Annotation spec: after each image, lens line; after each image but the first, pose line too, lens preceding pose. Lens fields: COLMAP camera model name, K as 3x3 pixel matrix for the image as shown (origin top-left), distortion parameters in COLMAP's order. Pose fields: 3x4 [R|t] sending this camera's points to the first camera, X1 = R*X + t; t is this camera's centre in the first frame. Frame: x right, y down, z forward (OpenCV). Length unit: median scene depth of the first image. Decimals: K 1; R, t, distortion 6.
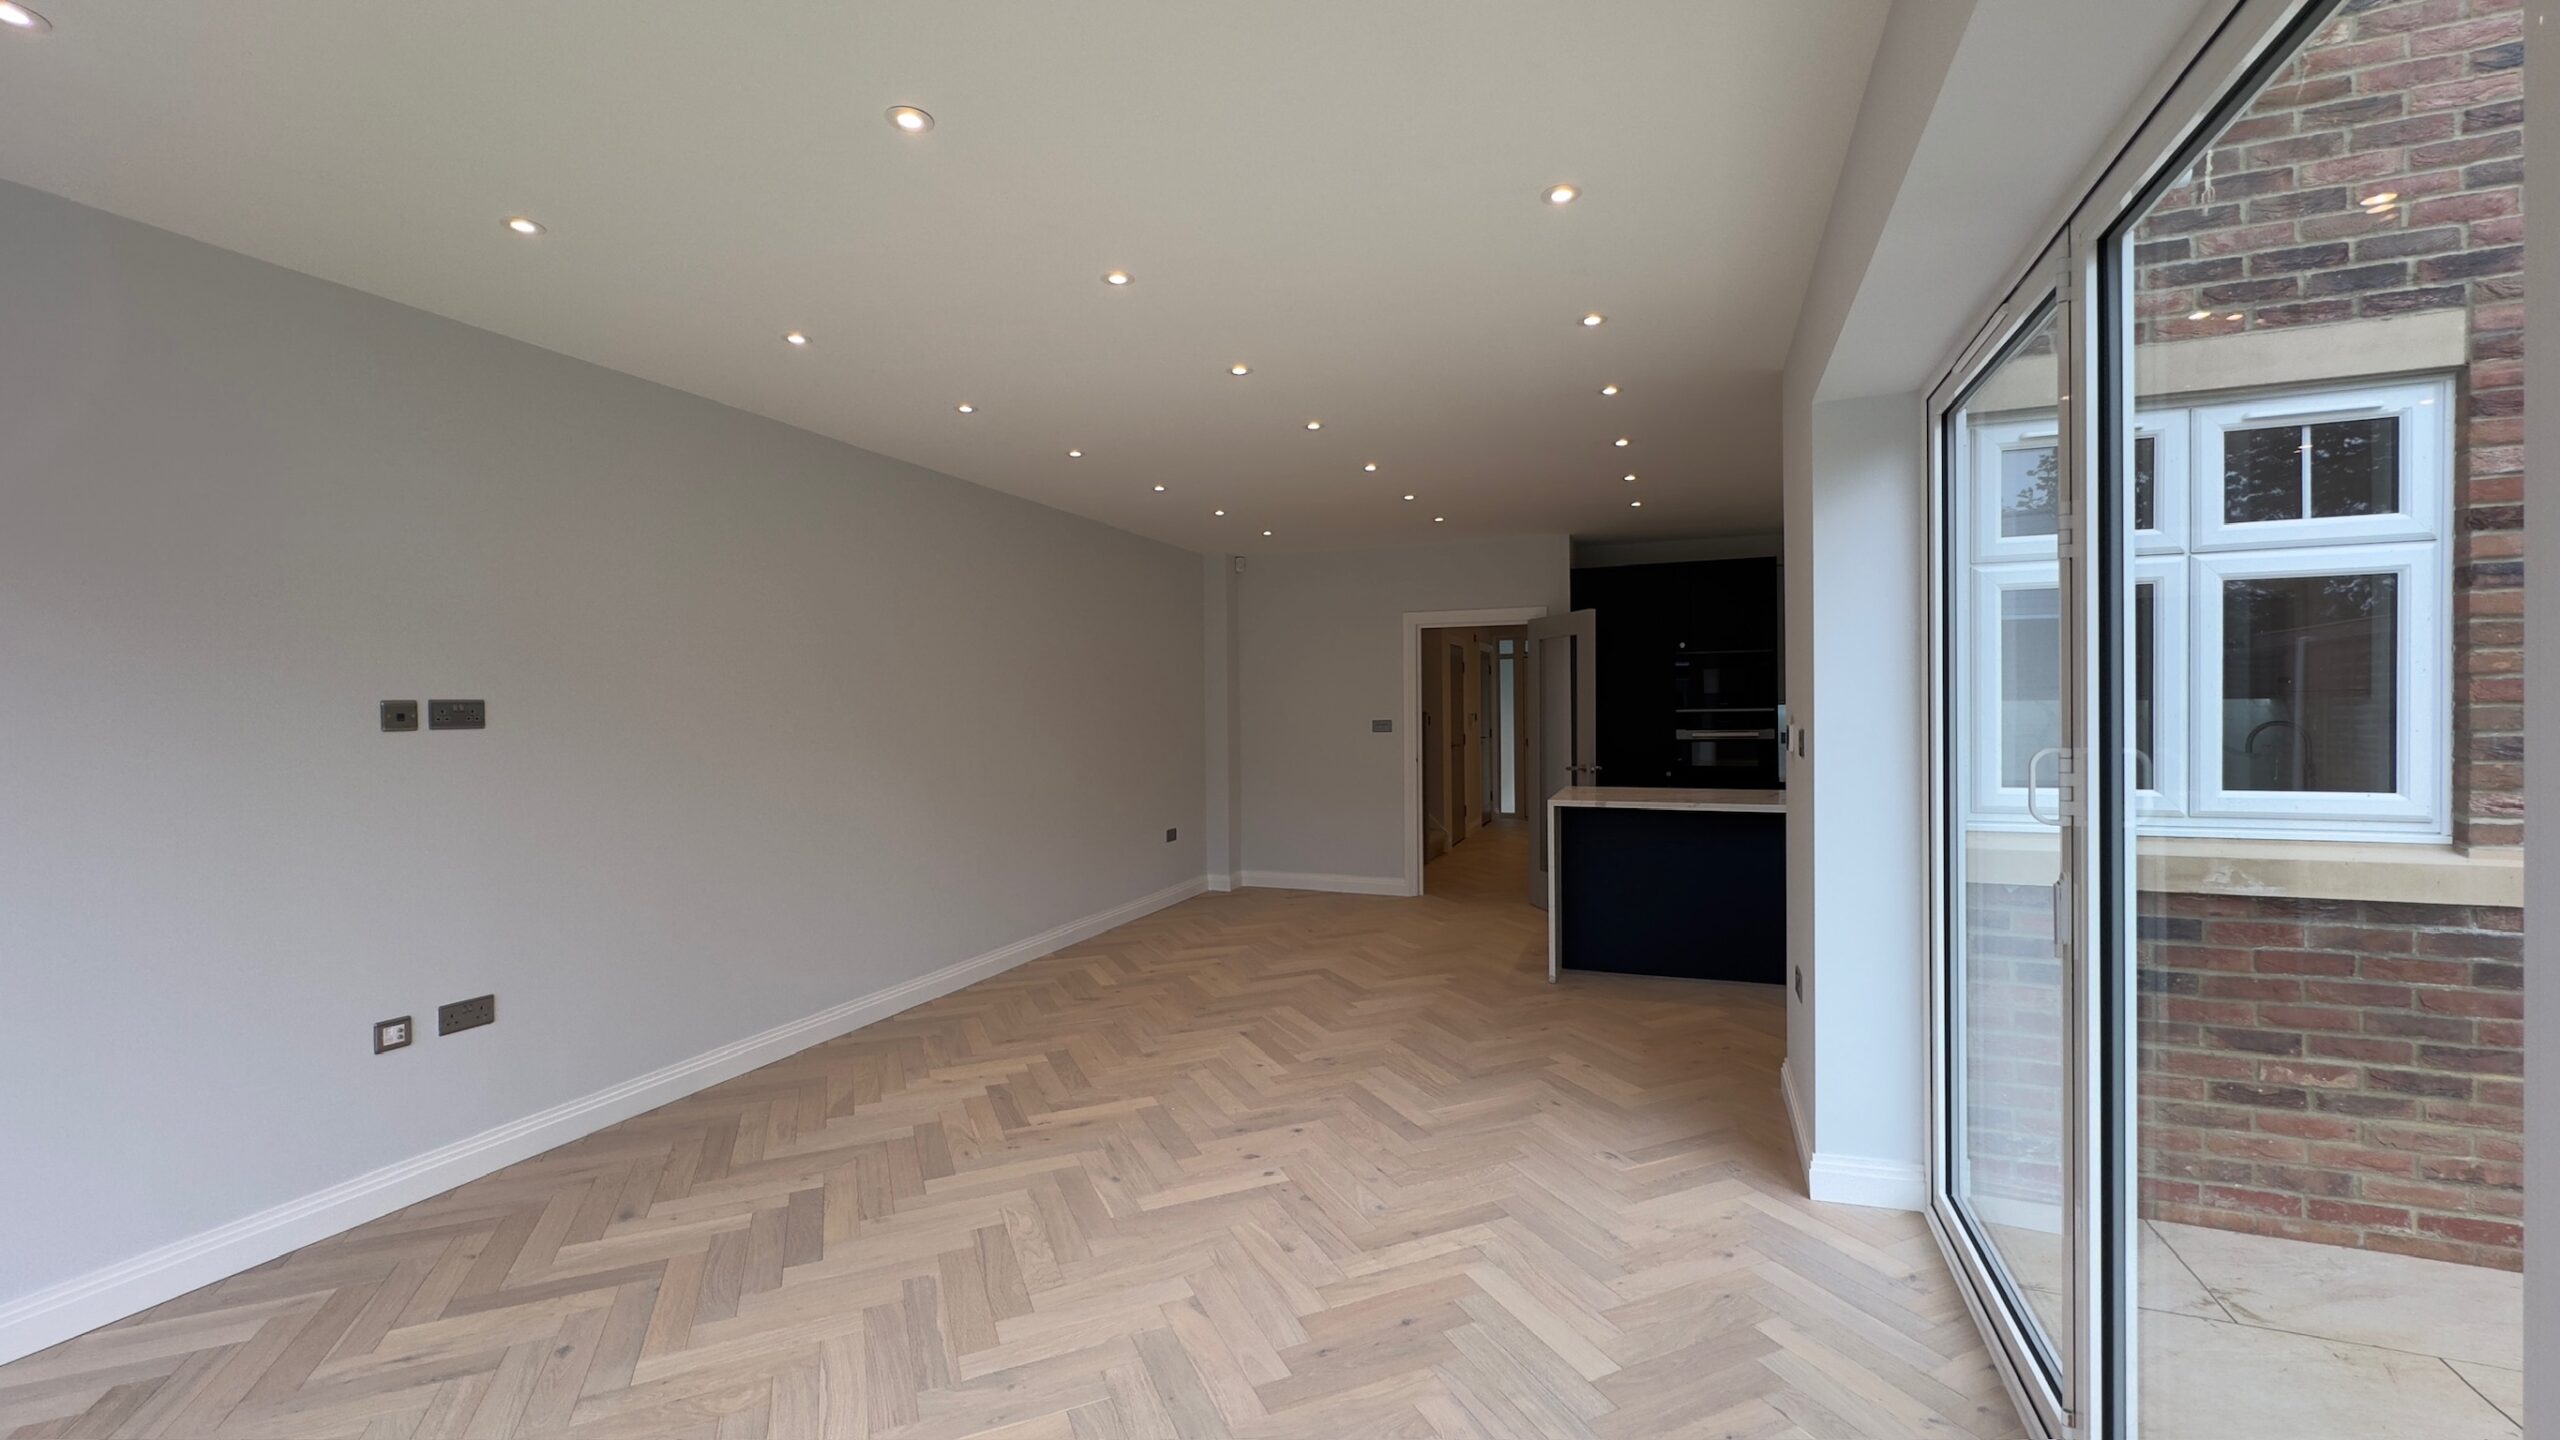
lens RADIAL K [[1012.3, 0, 1278.6], [0, 1012.3, 716.7], [0, 0, 1]] dist [-0.003768, -0.000112]
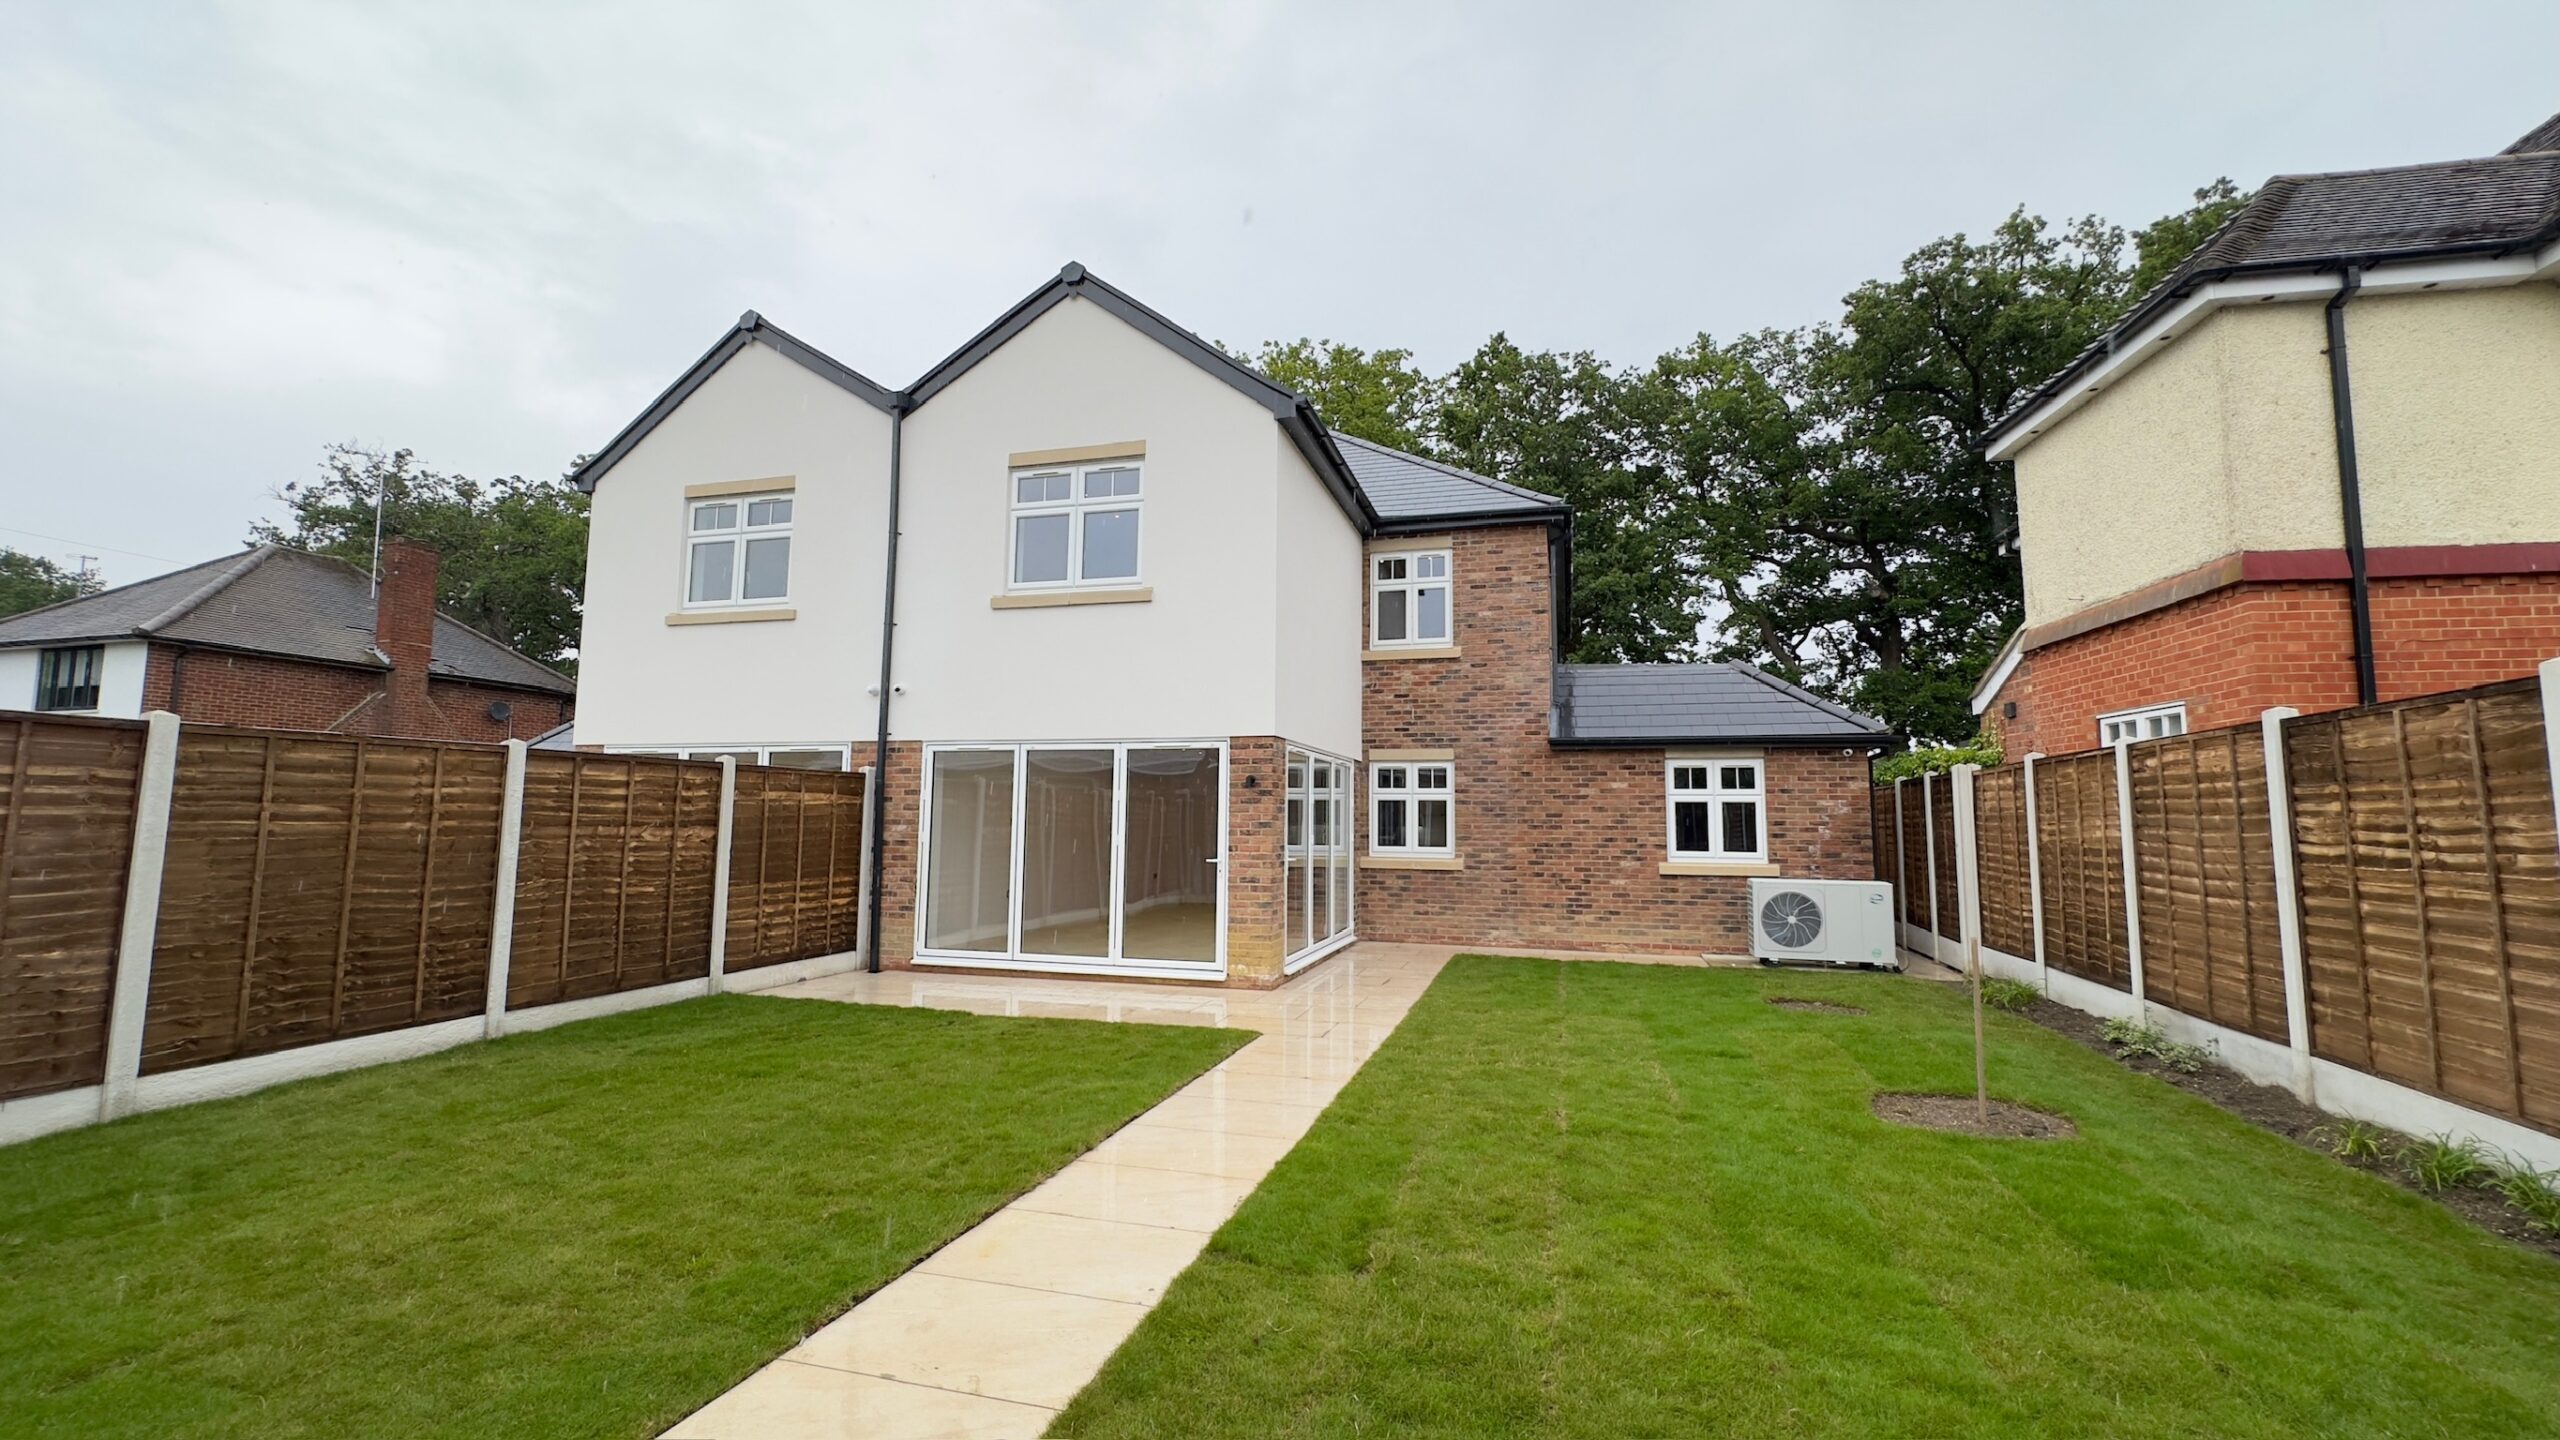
lens RADIAL K [[1012.3, 0, 1283.5], [0, 1012.3, 720.4], [0, 0, 1]] dist [-0.003768, -0.000112]
pose [[0.993231, 0.026784, 0.113030, -0.214654], [-0.015119, 0.994584, -0.102827, -0.017434], [-0.115172, 0.100422, 0.988256, -3.692887]]
